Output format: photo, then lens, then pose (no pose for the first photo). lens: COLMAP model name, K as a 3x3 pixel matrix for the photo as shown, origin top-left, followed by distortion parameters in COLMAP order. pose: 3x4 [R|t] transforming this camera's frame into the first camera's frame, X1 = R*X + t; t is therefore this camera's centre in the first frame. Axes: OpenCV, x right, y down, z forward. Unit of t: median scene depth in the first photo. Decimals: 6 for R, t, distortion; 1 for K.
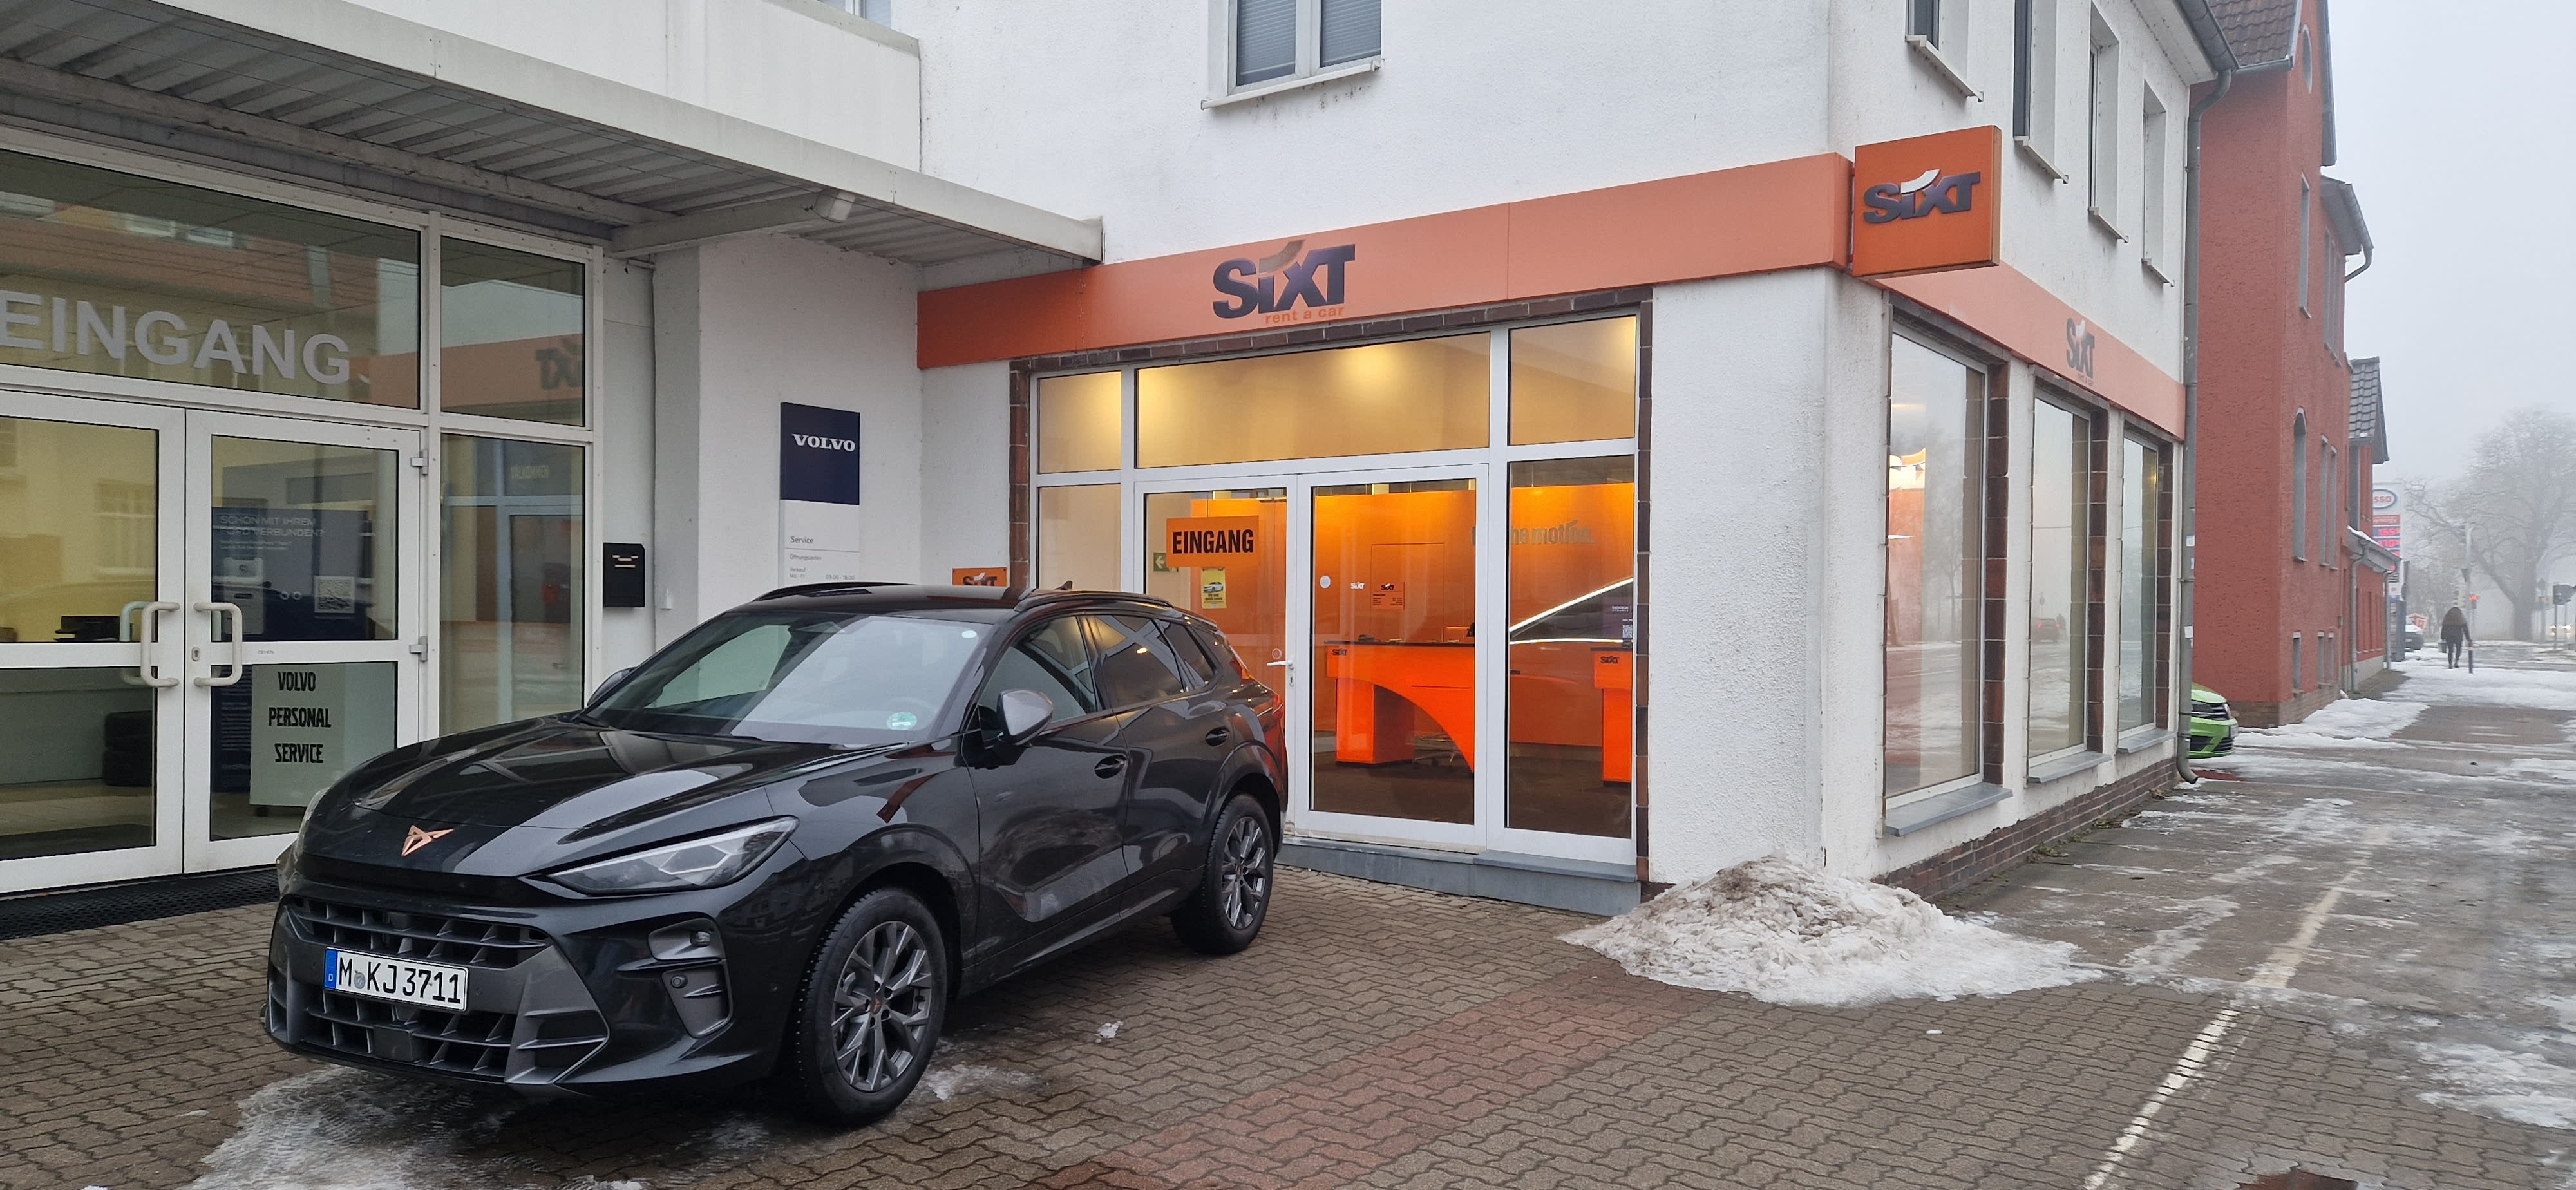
lens RADIAL K [[1723.7, 0, 1191.1], [0, 1723.7, 606.6], [0, 0, 1]] dist [0.065542, 0.001817]
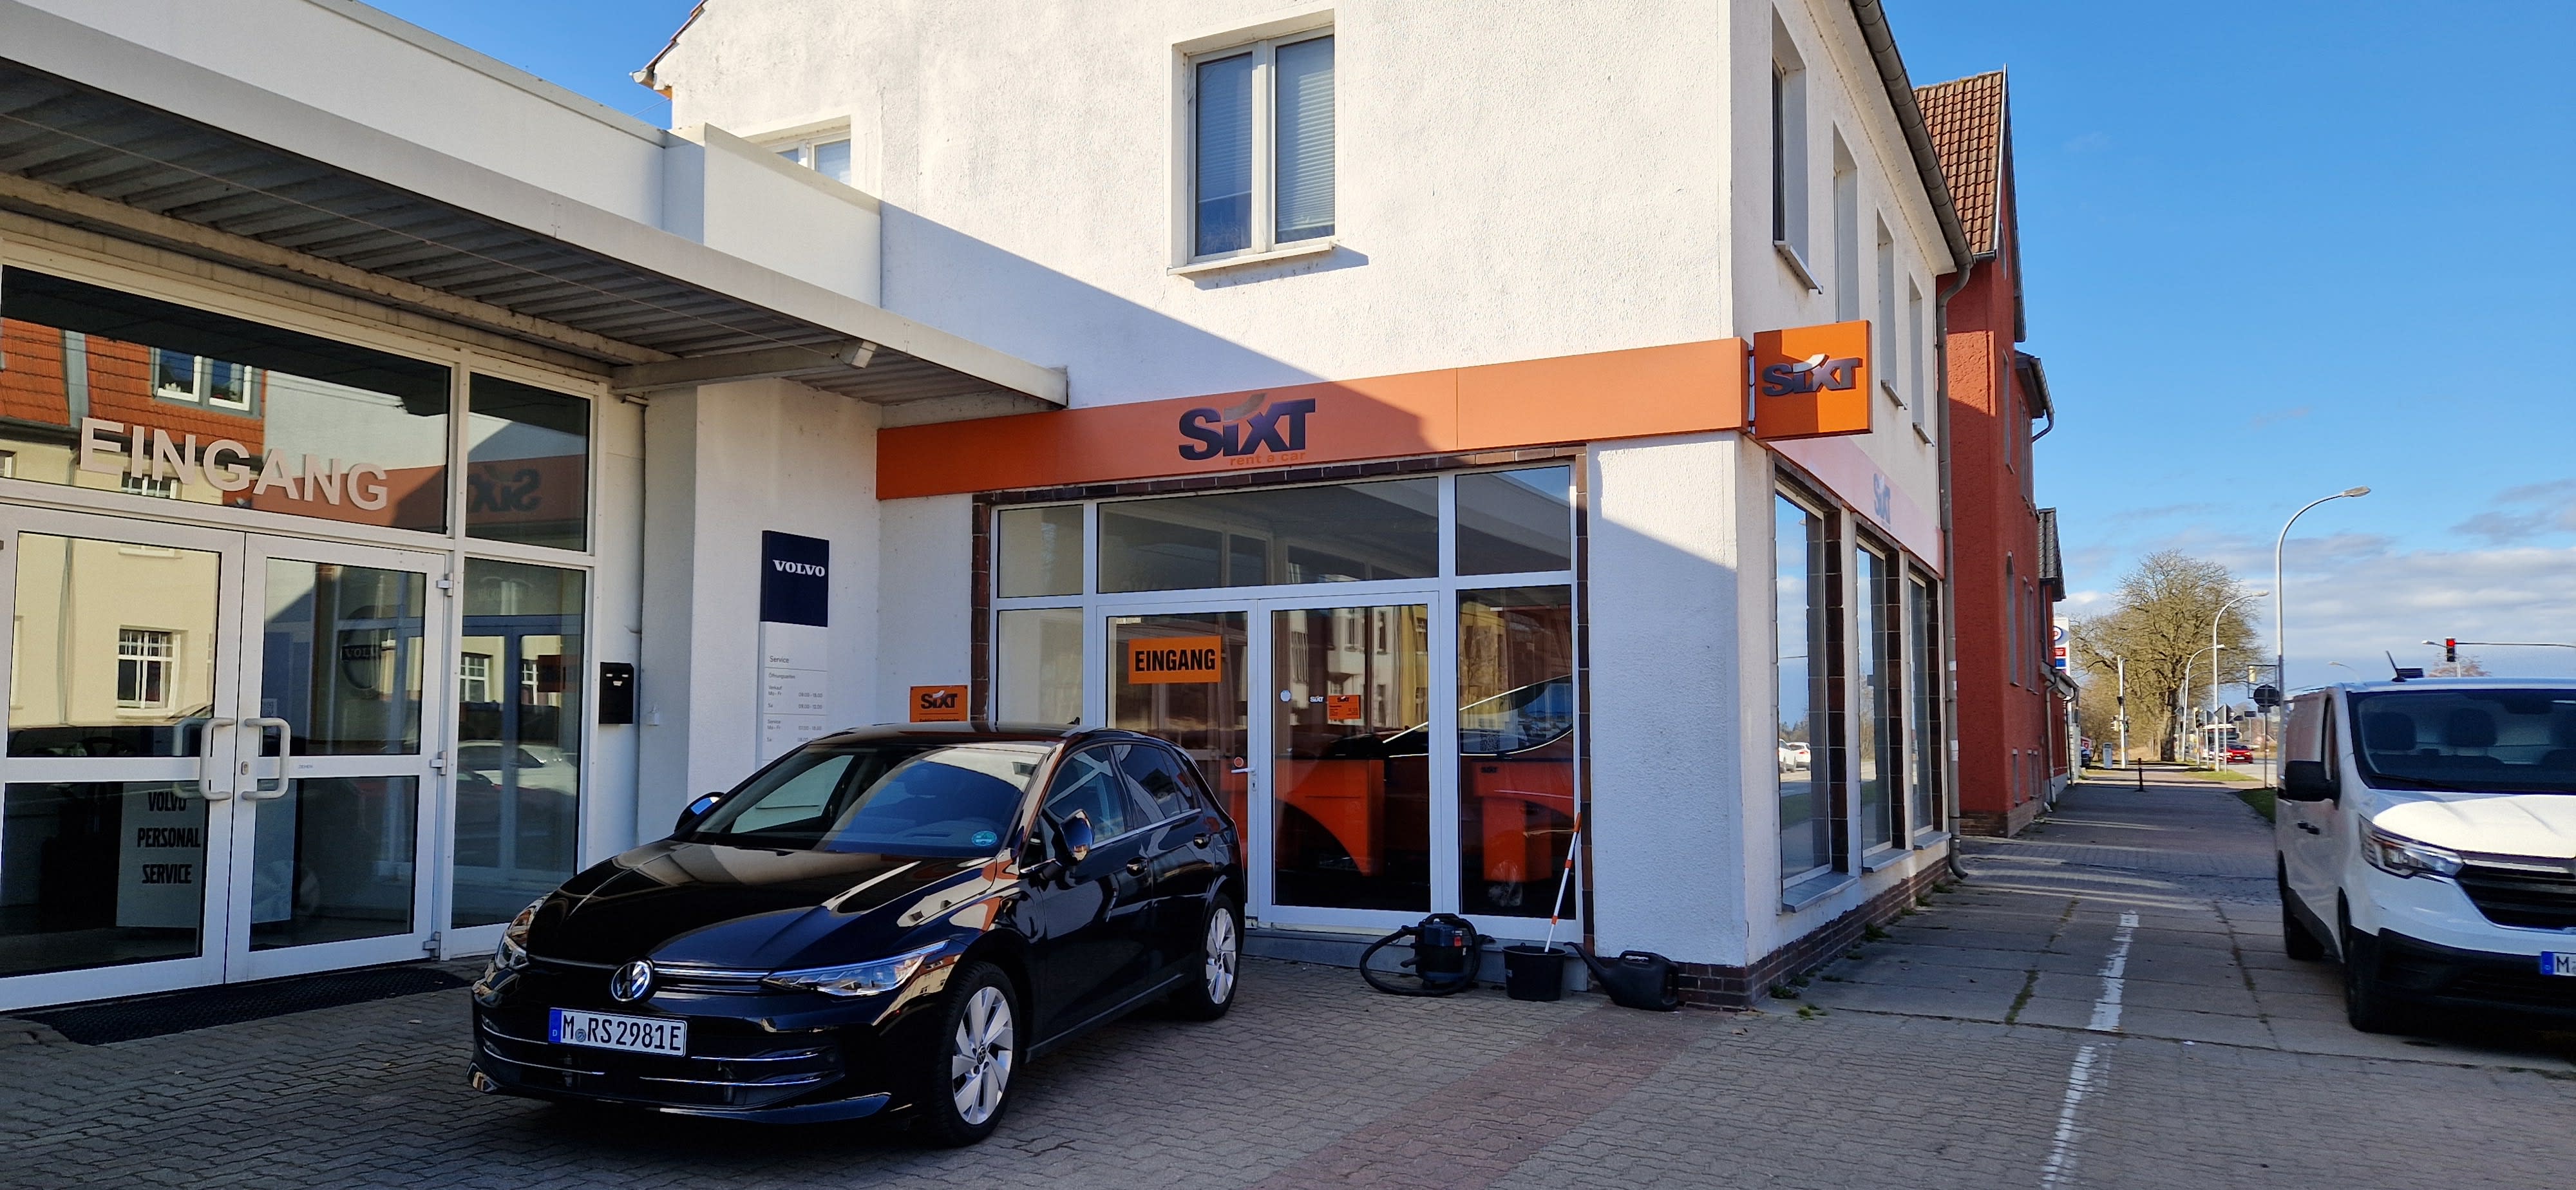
lens RADIAL K [[1724.5, 0, 1190.0], [0, 1724.5, 627.2], [0, 0, 1]] dist [0.080977, 0.000898]
pose [[0.989603, 0.003989, 0.143769, -0.141231], [0.004942, 0.998082, -0.061706, 0.009386], [-0.143740, 0.061775, 0.987686, -0.092537]]
